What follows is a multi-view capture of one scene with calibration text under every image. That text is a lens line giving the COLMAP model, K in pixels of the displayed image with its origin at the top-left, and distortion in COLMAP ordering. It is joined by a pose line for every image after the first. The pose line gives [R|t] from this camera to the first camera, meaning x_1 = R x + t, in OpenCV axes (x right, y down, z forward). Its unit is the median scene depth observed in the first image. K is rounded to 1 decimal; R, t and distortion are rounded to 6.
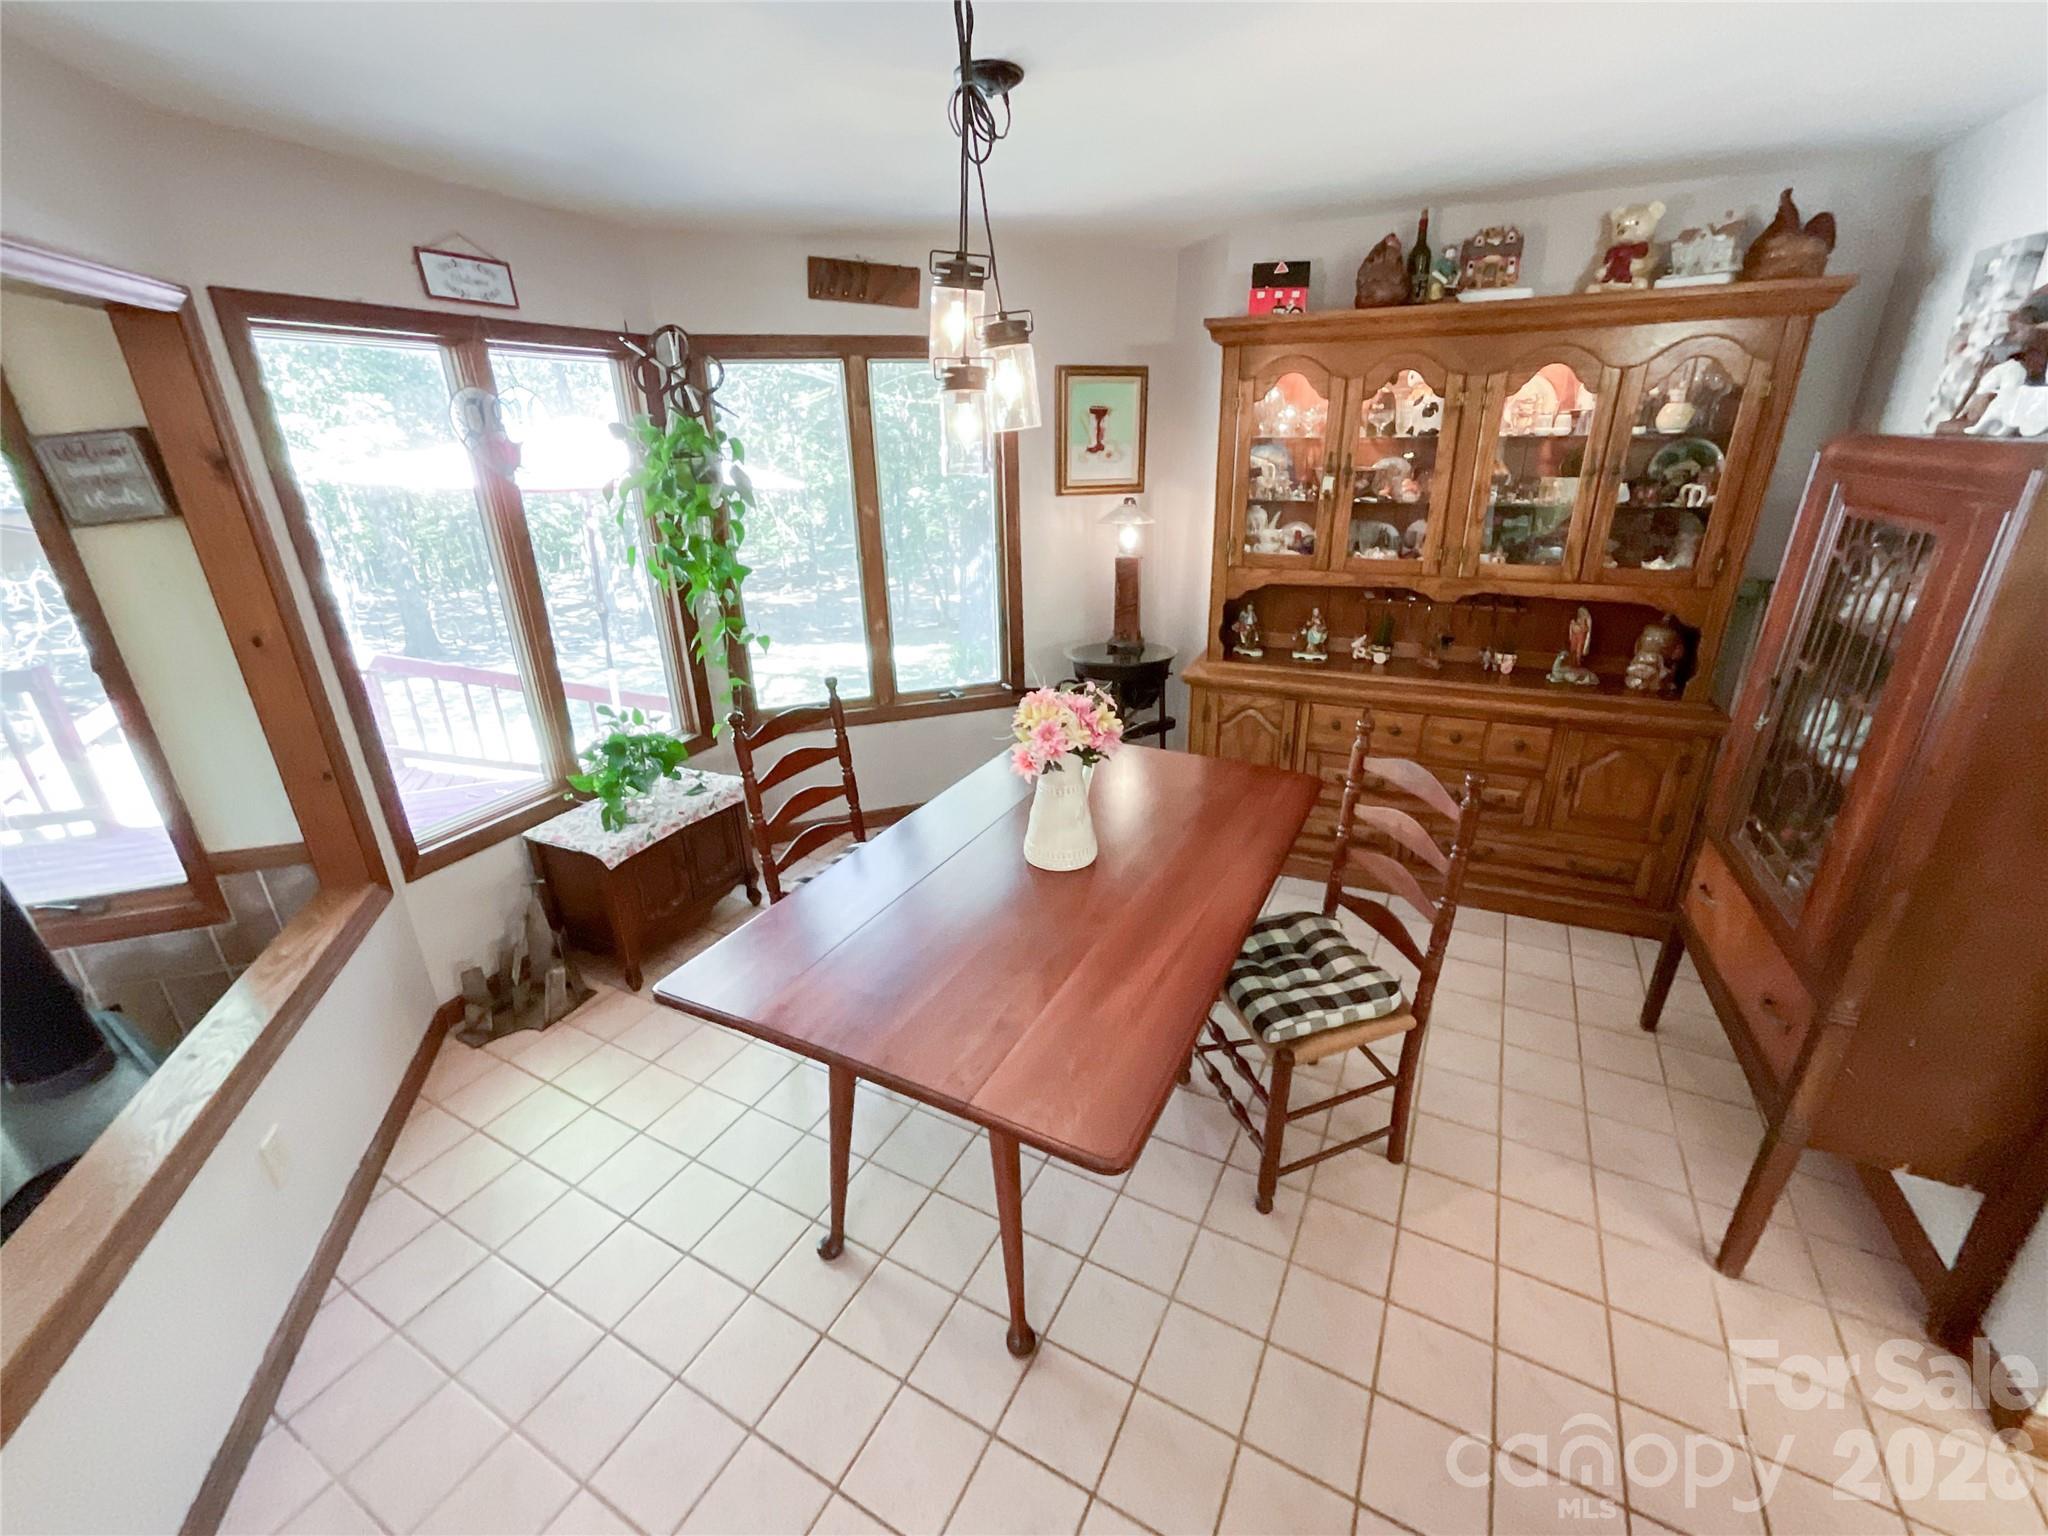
lens RADIAL K [[847.7, 0, 1030.5], [0, 847.7, 766.0], [0, 0, 1]] dist [-0.031113, 0.015703]
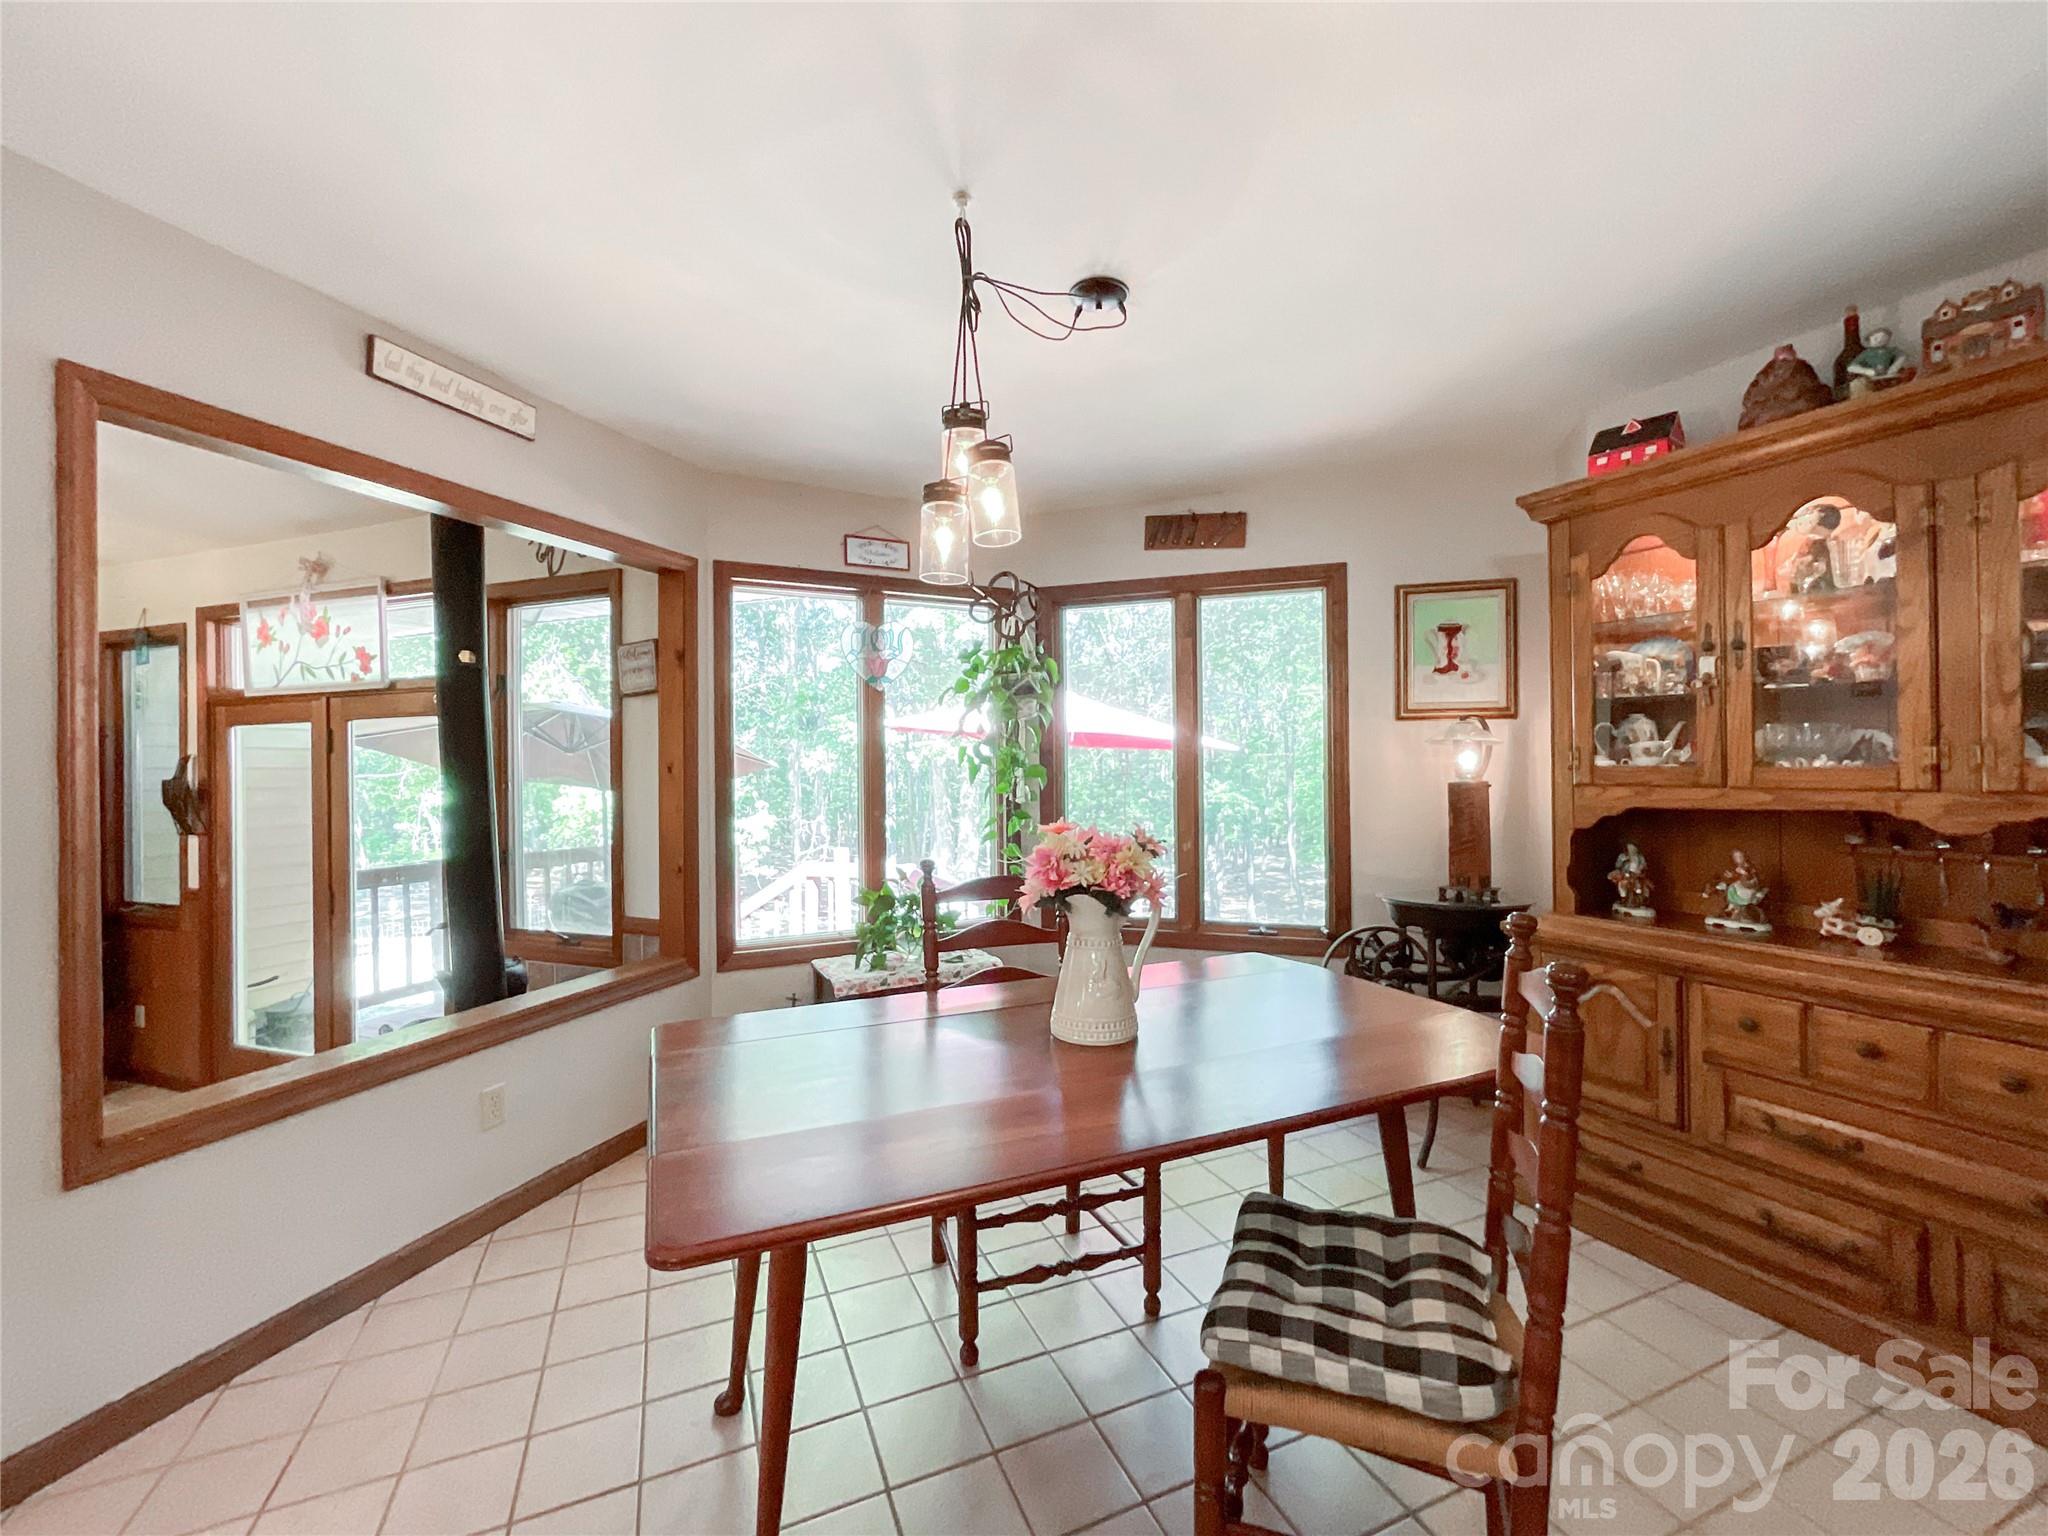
lens RADIAL K [[847.7, 0, 1030.5], [0, 847.7, 766.0], [0, 0, 1]] dist [-0.031113, 0.015703]
pose [[0.780459, 0.012400, -0.625084, 0.325285], [-0.237683, 0.930620, -0.278303, 0.069838], [0.578265, 0.365776, 0.729258, 0.174951]]
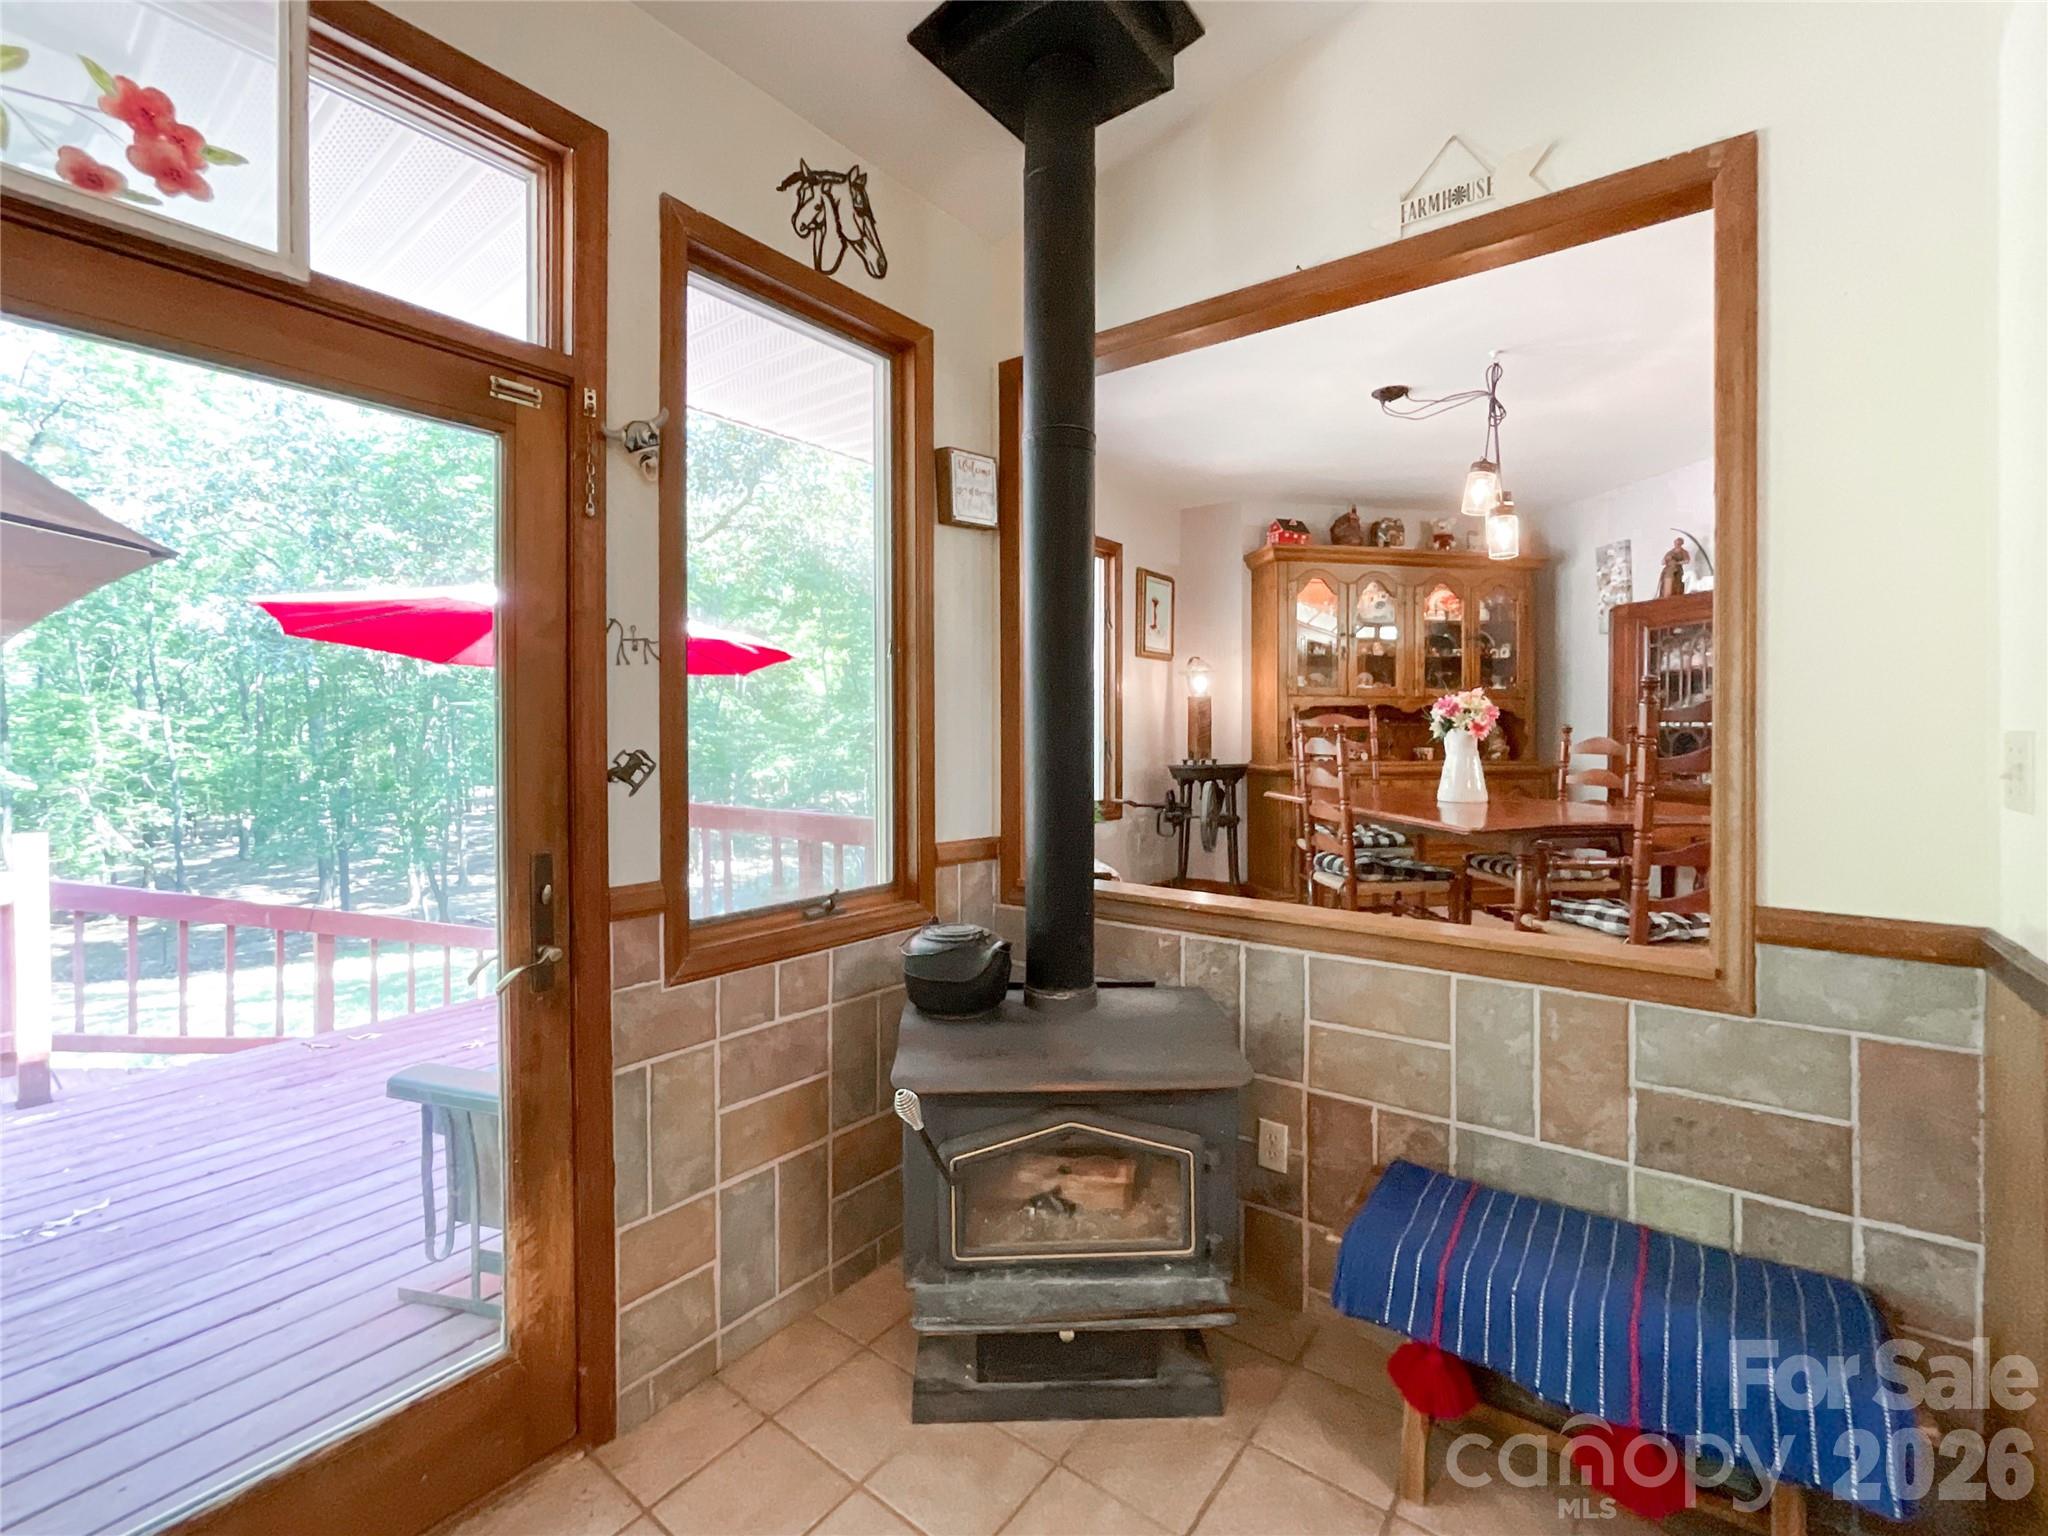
lens RADIAL K [[880.3, 0, 1007.9], [0, 880.3, 720.2], [0, 0, 1]] dist [-0.004291, -0.000431]
pose [[0.842835, 0.029872, 0.537343, -1.007822], [0.177526, 0.927140, -0.329994, 0.222475], [-0.508050, 0.373523, 0.776123, 0.073816]]
